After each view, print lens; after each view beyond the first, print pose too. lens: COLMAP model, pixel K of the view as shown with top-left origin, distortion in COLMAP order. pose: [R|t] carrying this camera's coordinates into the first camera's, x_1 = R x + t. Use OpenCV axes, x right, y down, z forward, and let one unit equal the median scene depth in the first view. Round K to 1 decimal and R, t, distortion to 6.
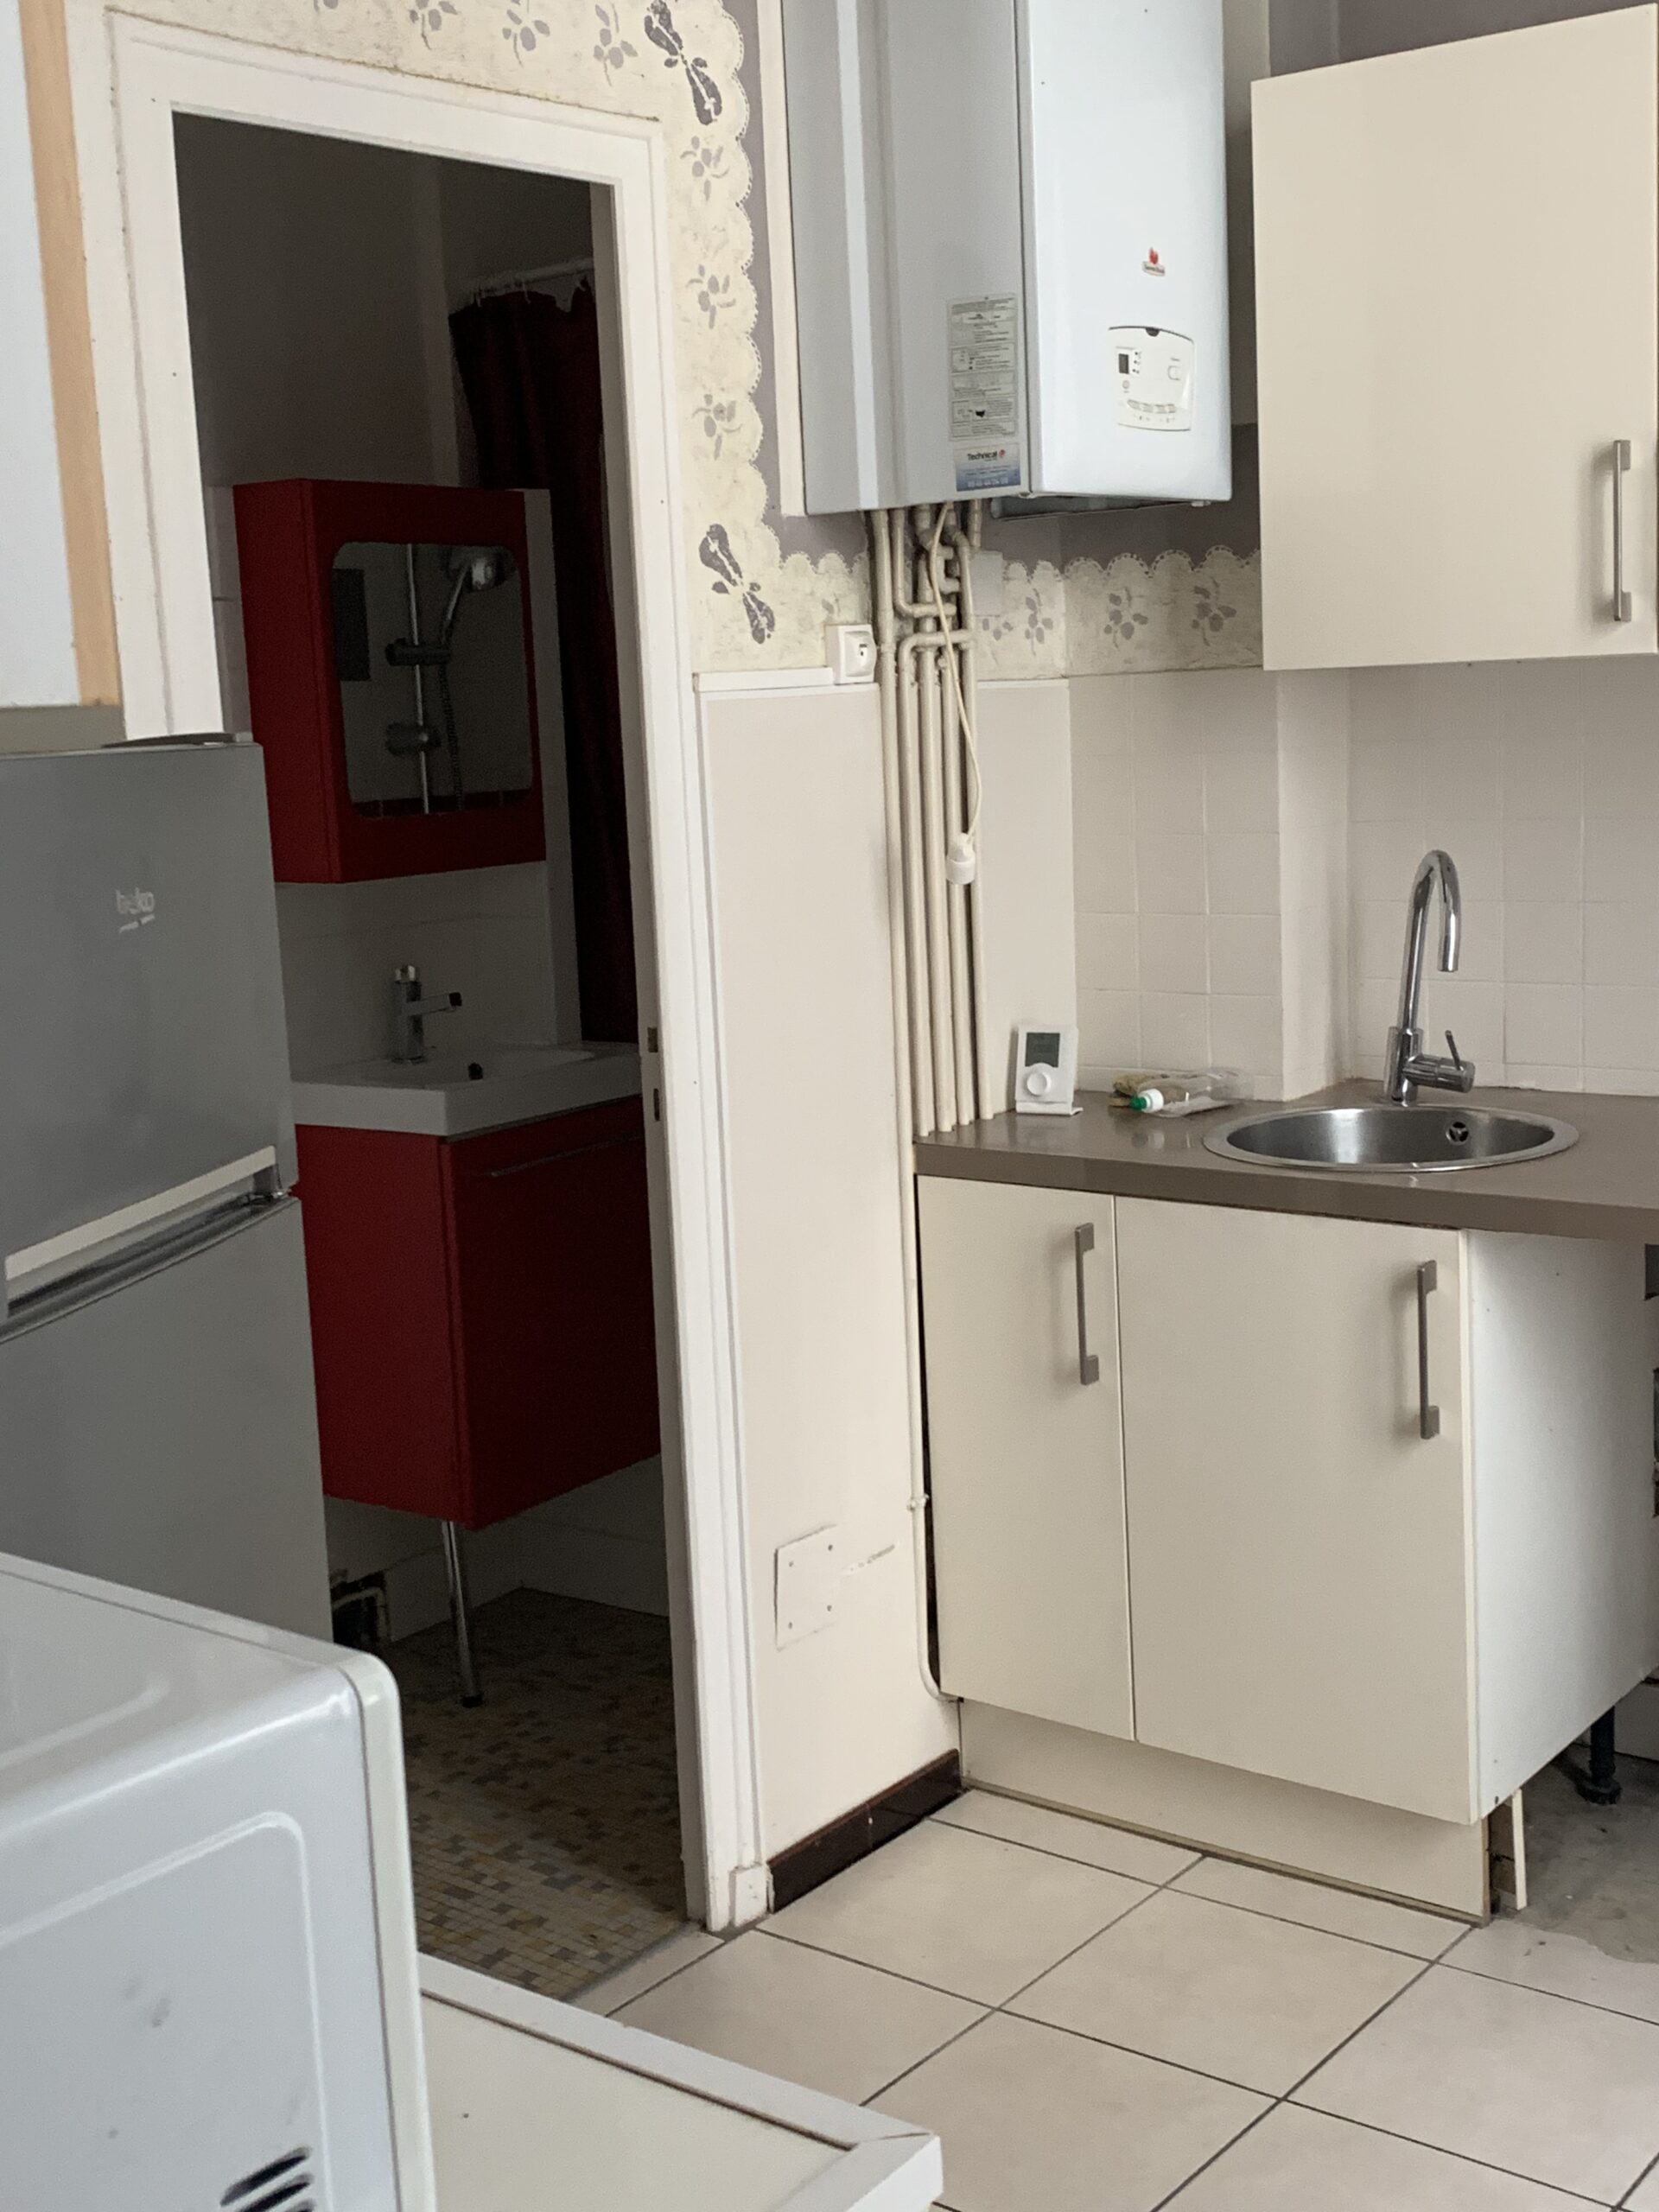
lens RADIAL K [[2705.8, 0, 829.5], [0, 2705.8, 1106.0], [0, 0, 1]] dist [0.218084, 1.438850]
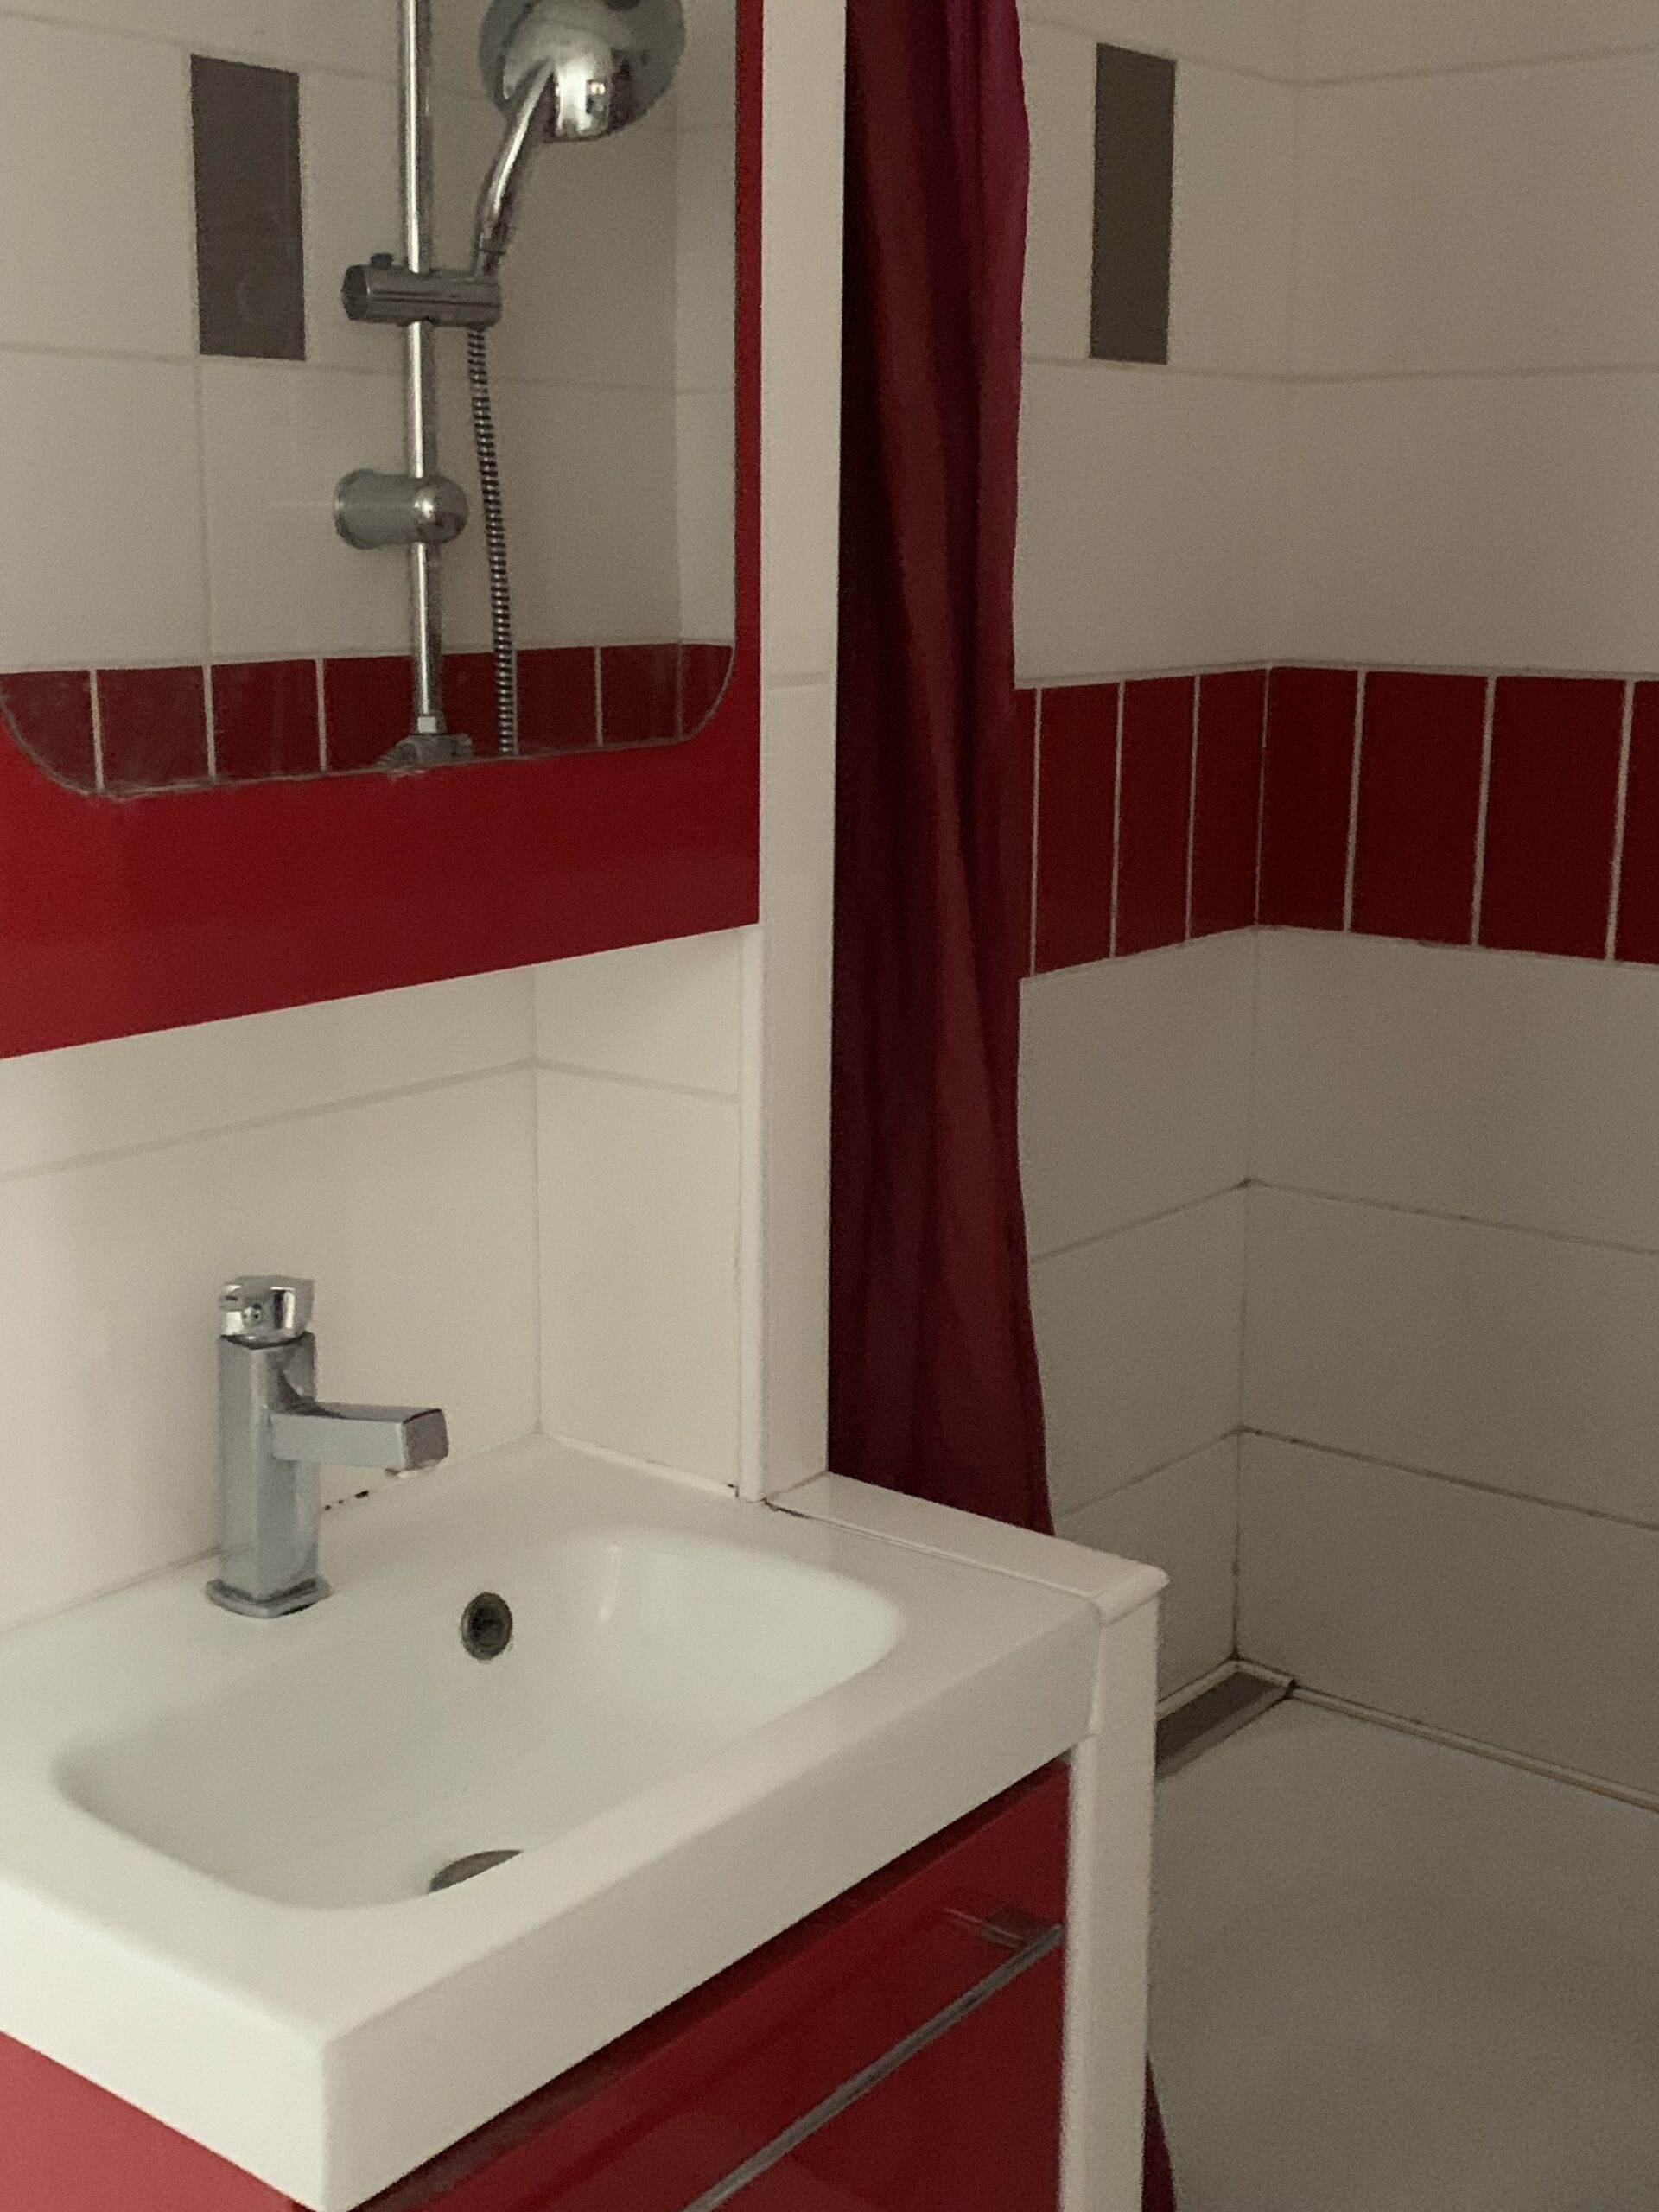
lens RADIAL K [[2705.8, 0, 829.5], [0, 2705.8, 1106.0], [0, 0, 1]] dist [0.218084, 1.438850]
pose [[0.998018, 0.062194, -0.009562, -0.076516], [-0.061483, 0.996167, 0.062215, -0.073493], [0.013394, -0.061504, 0.998017, 0.571361]]
